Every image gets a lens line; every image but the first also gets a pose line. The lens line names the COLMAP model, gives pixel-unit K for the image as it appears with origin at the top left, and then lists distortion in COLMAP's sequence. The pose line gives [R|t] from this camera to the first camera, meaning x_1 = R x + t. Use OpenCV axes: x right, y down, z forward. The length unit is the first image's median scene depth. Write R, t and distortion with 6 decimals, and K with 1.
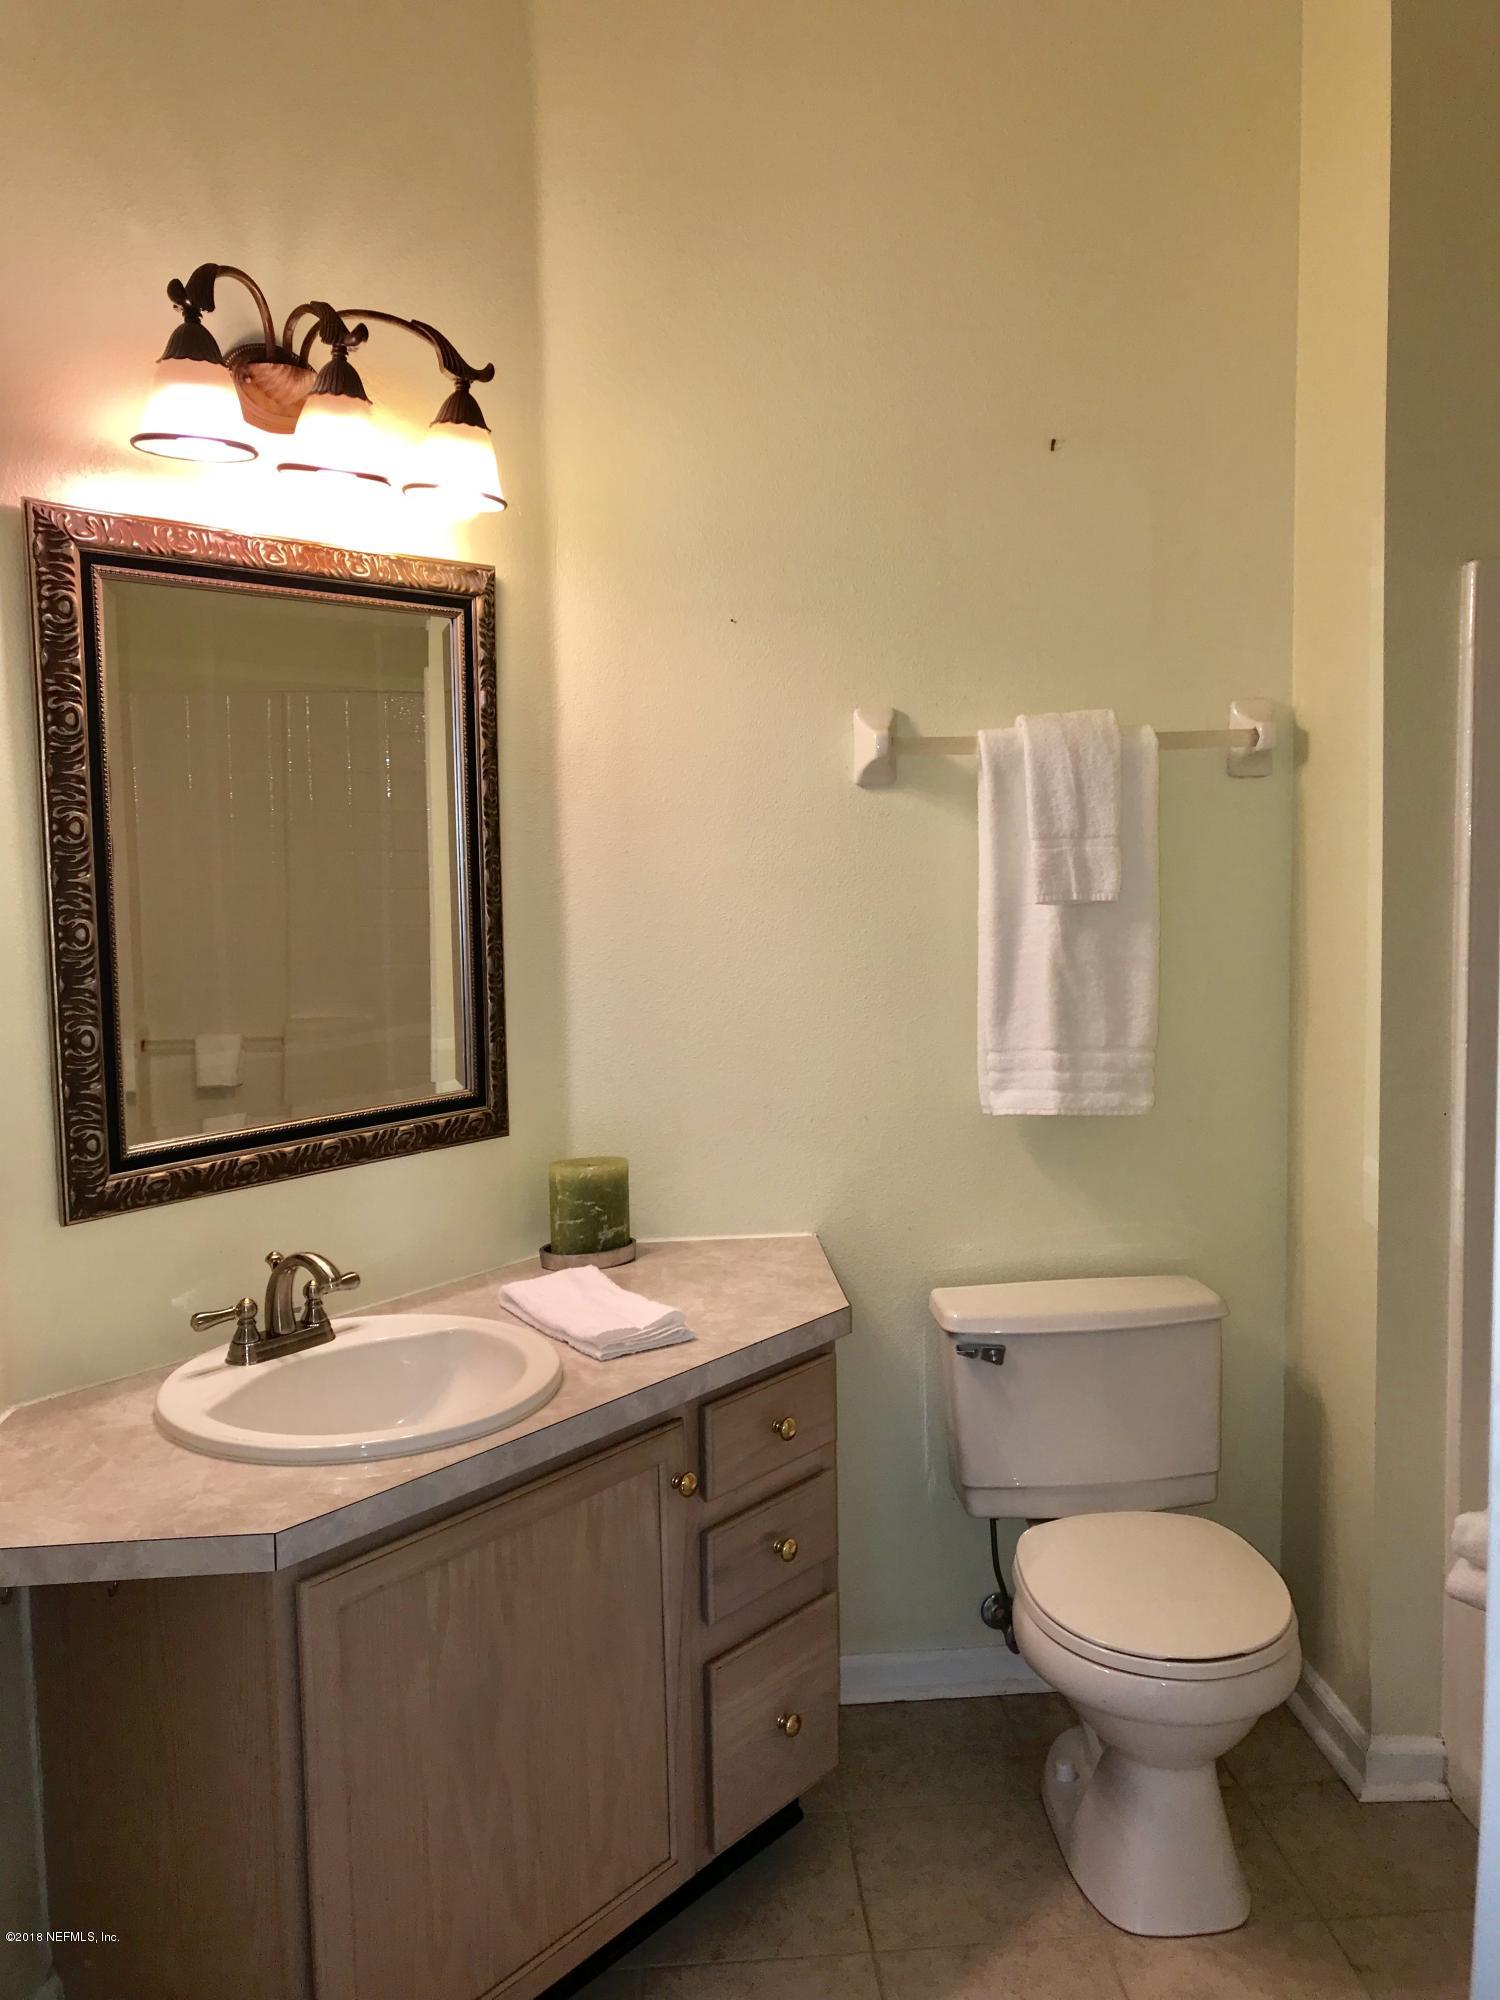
lens RADIAL K [[1644.8, 0, 744.4], [0, 1644.8, 996.1], [0, 0, 1]] dist [0.035583, -0.034711]
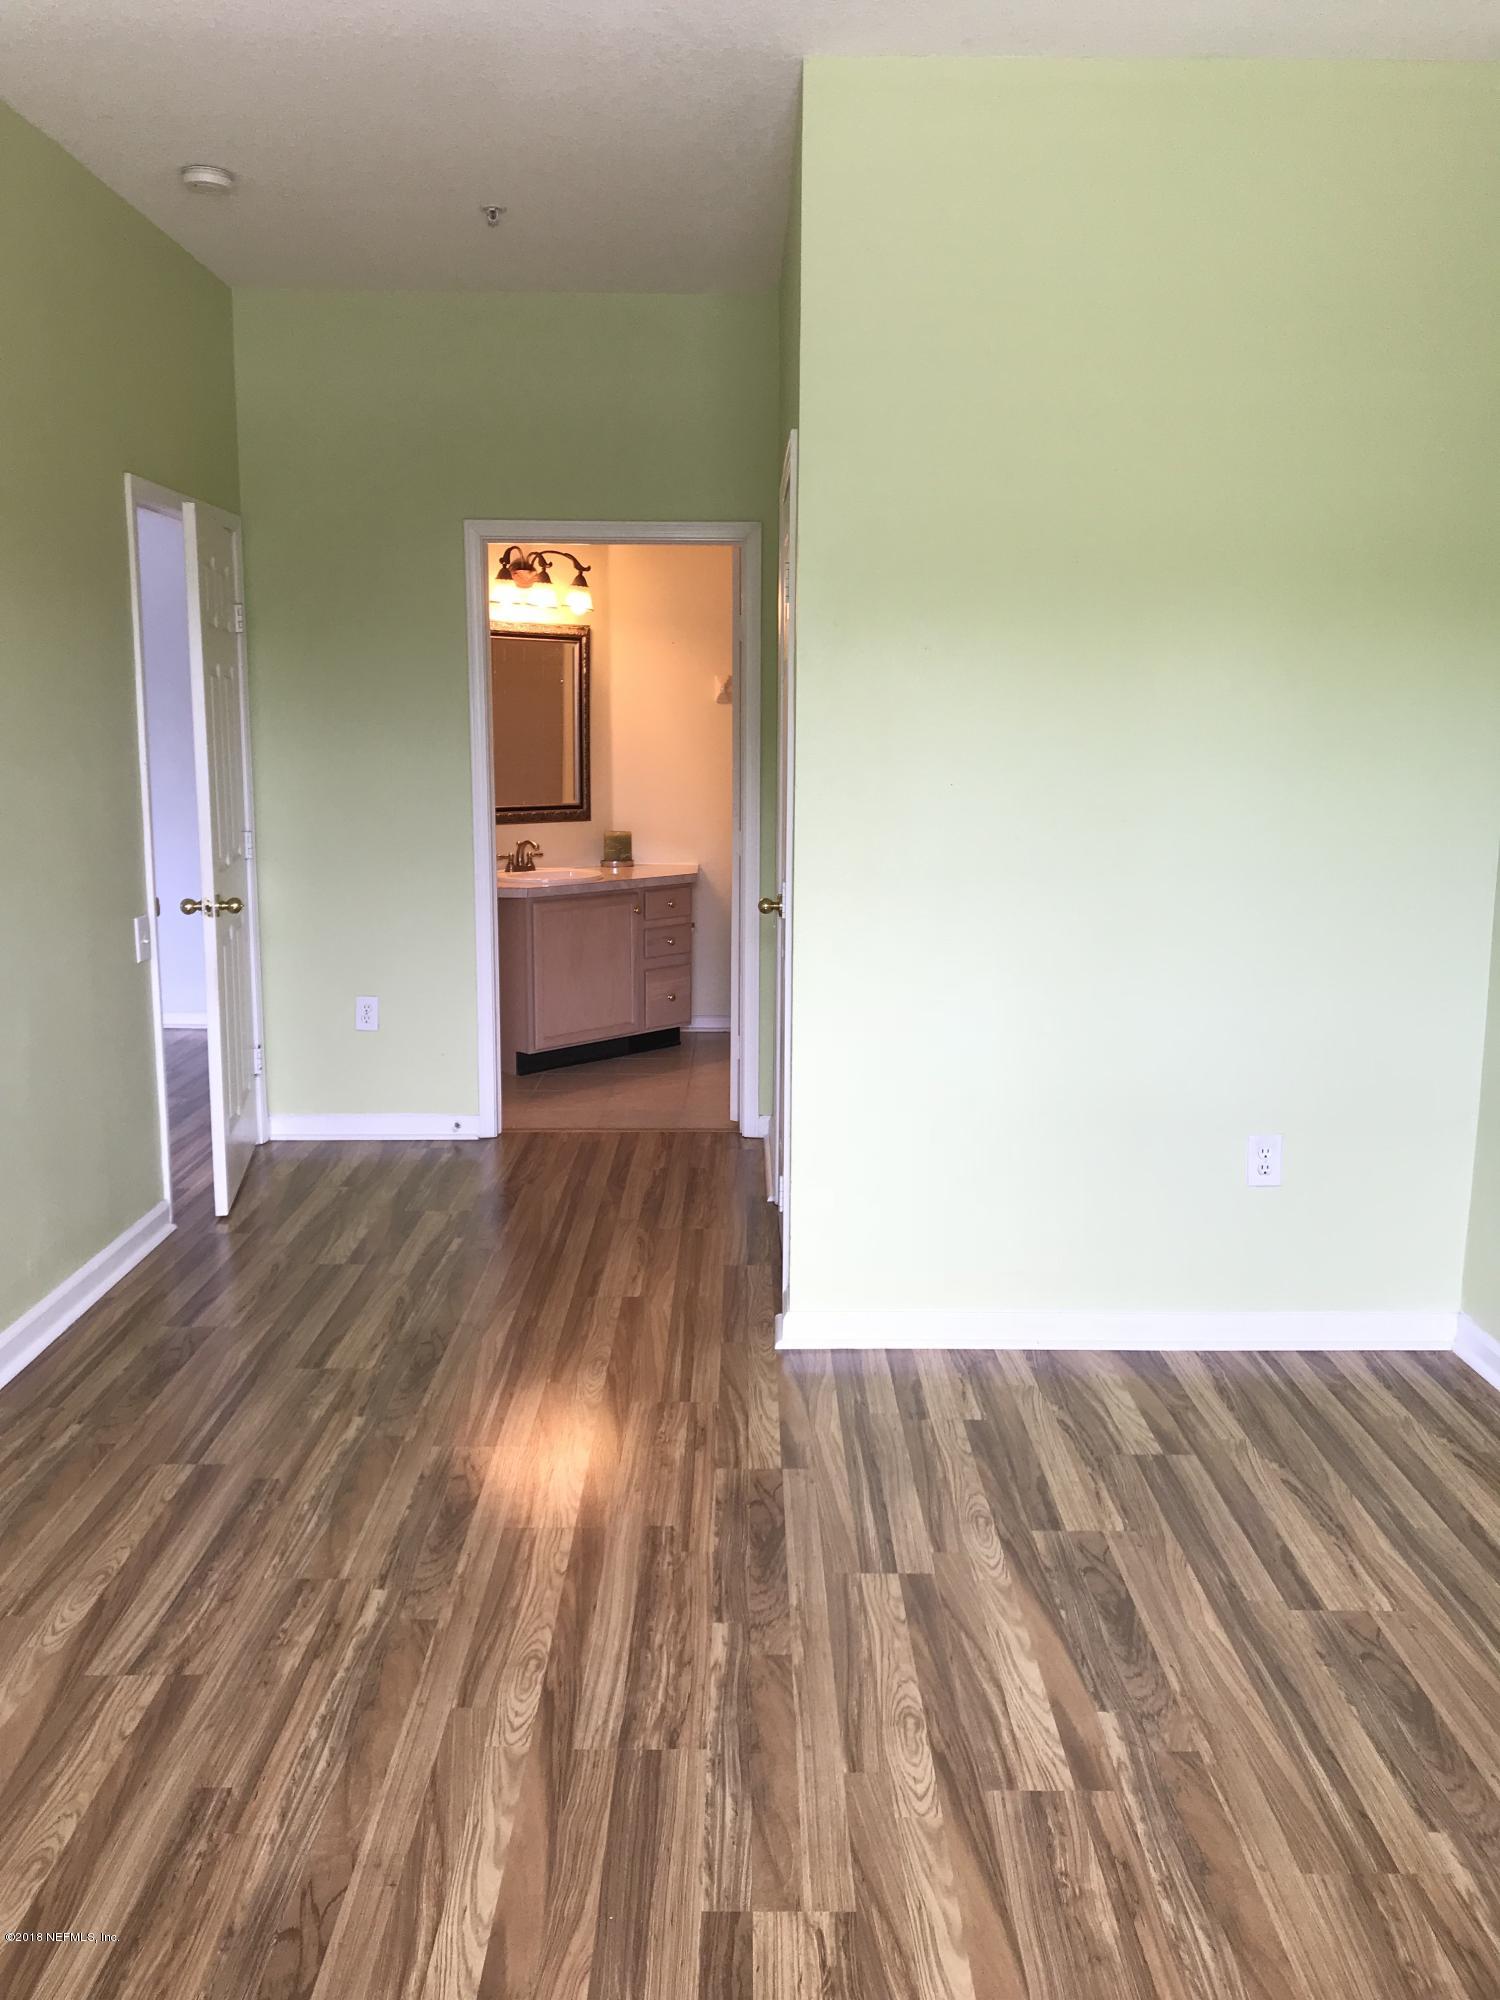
lens RADIAL K [[1644.8, 0, 750.9], [0, 1644.8, 1006.8], [0, 0, 1]] dist [0.035583, -0.034711]
pose [[0.997531, 0.033905, -0.061498, 0.375971], [-0.029545, 0.997076, 0.070477, 0.225739], [0.063708, -0.068486, 0.995616, -2.172112]]
